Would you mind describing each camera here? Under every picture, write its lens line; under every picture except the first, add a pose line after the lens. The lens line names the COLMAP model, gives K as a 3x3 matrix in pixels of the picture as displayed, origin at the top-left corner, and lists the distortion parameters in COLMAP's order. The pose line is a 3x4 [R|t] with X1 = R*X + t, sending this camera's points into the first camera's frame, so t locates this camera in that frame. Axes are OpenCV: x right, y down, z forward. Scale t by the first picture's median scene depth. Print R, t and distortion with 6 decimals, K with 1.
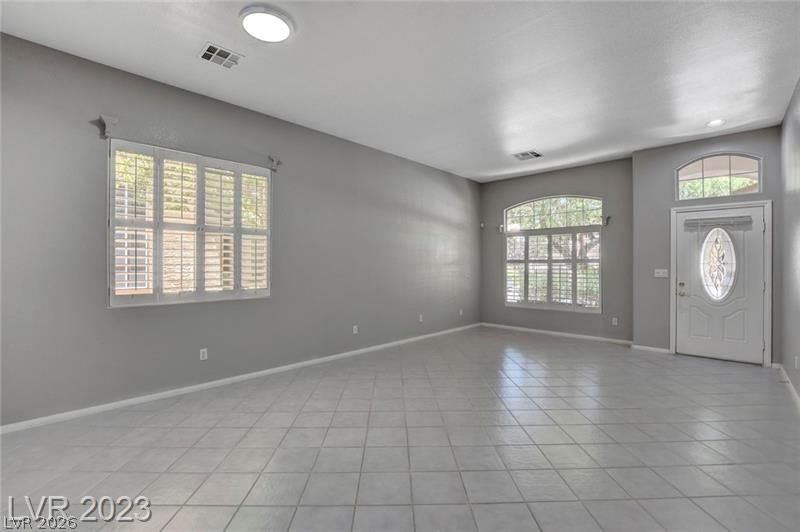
lens RADIAL K [[356.8, 0, 414.5], [0, 356.8, 265.8], [0, 0, 1]] dist [-0.022596, -0.000400]
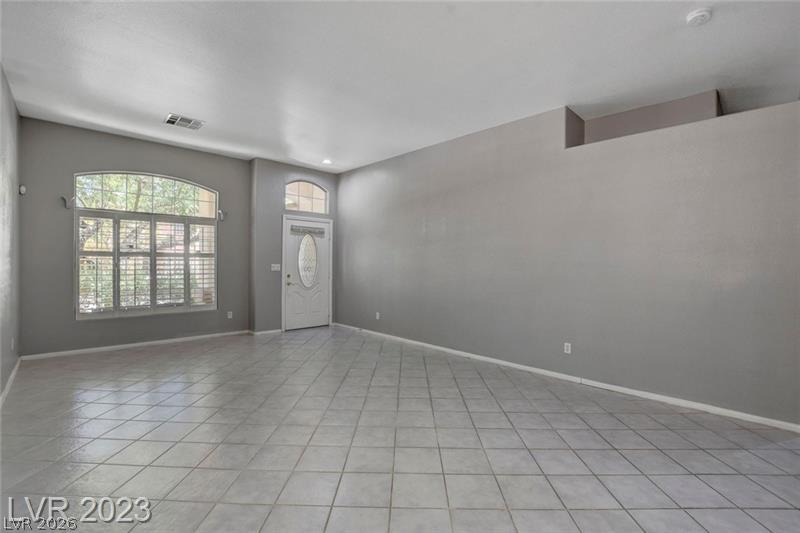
lens RADIAL K [[356.8, 0, 395.6], [0, 356.8, 264.8], [0, 0, 1]] dist [-0.022596, -0.000400]
pose [[0.064814, -0.008364, 0.997862, -0.469323], [-0.009514, 0.999914, 0.008999, -0.002490], [-0.997852, -0.010077, 0.064729, 0.497300]]
